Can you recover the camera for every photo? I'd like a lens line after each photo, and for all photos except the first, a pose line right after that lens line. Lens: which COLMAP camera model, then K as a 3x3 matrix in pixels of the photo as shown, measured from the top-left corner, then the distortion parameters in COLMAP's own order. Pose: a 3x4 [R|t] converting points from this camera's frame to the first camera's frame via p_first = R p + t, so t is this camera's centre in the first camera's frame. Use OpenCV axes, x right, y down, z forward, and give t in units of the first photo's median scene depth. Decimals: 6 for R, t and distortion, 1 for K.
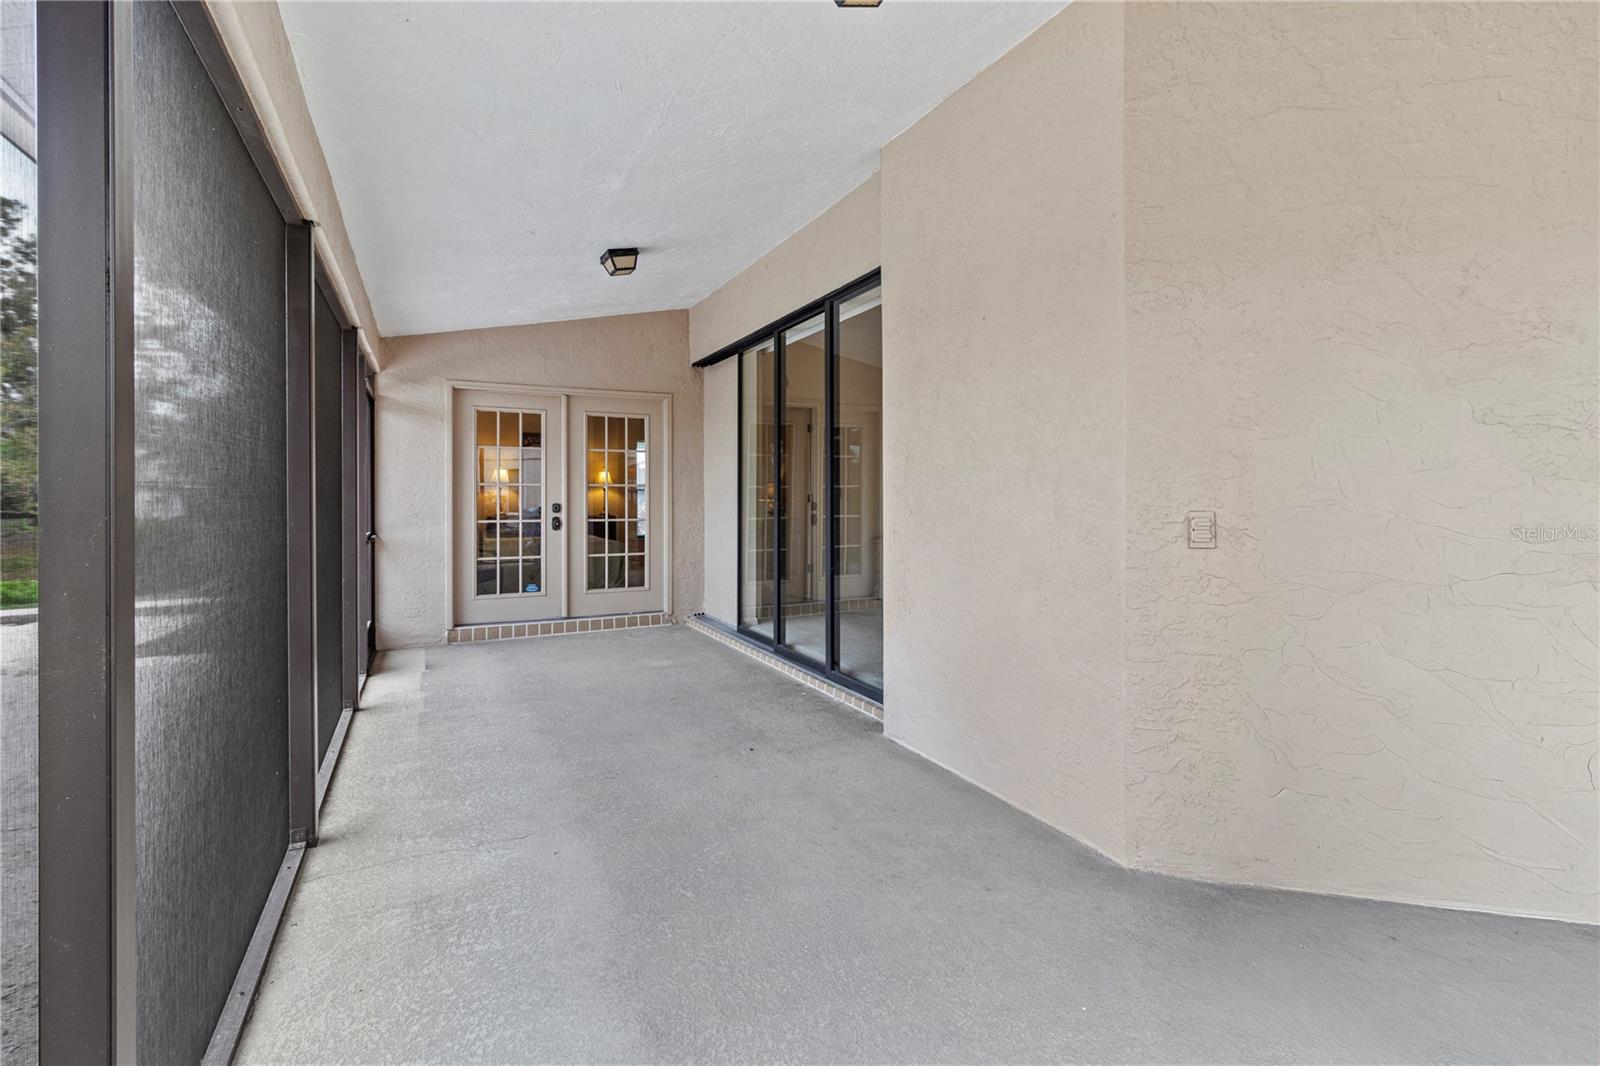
lens RADIAL K [[754.8, 0, 815.9], [0, 754.8, 509.6], [0, 0, 1]] dist [-0.000001, -0.000313]
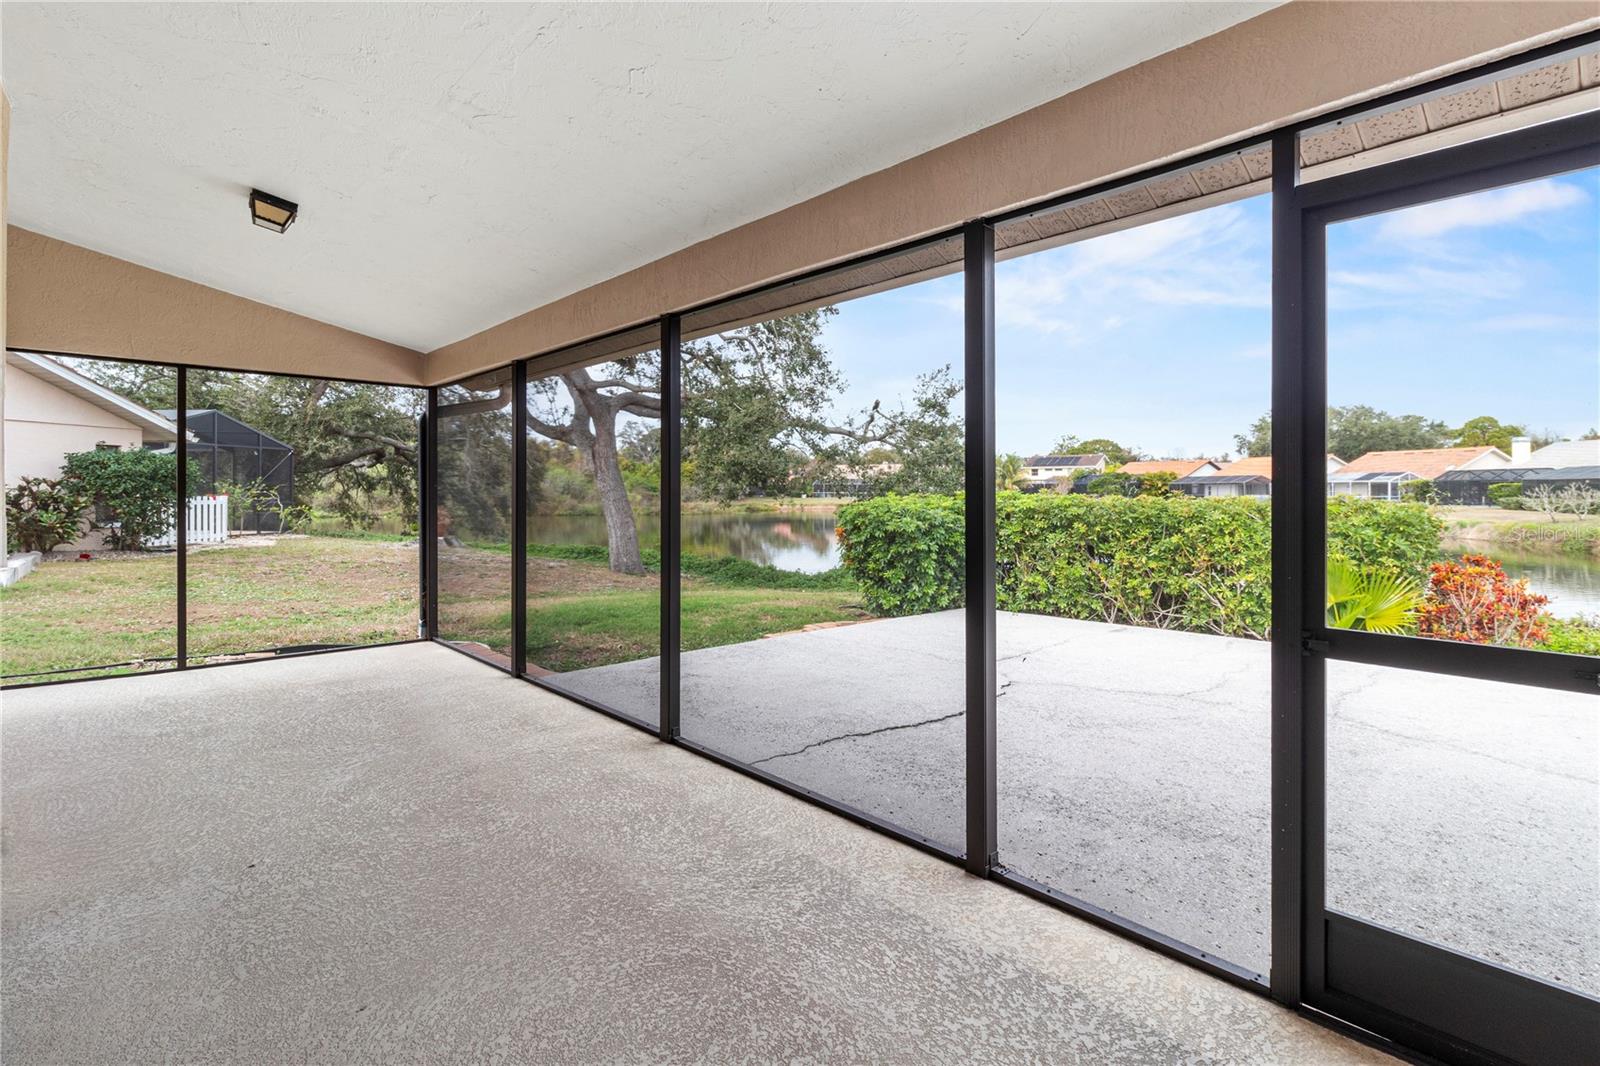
lens RADIAL K [[751.4, 0, 818.9], [0, 751.4, 496.5], [0, 0, 1]] dist [-0.000108, 0.000246]
pose [[-0.954547, 0.006774, -0.297984, -0.284137], [-0.000523, 0.999702, 0.024402, -0.035969], [0.298061, 0.023448, -0.954259, 1.342353]]
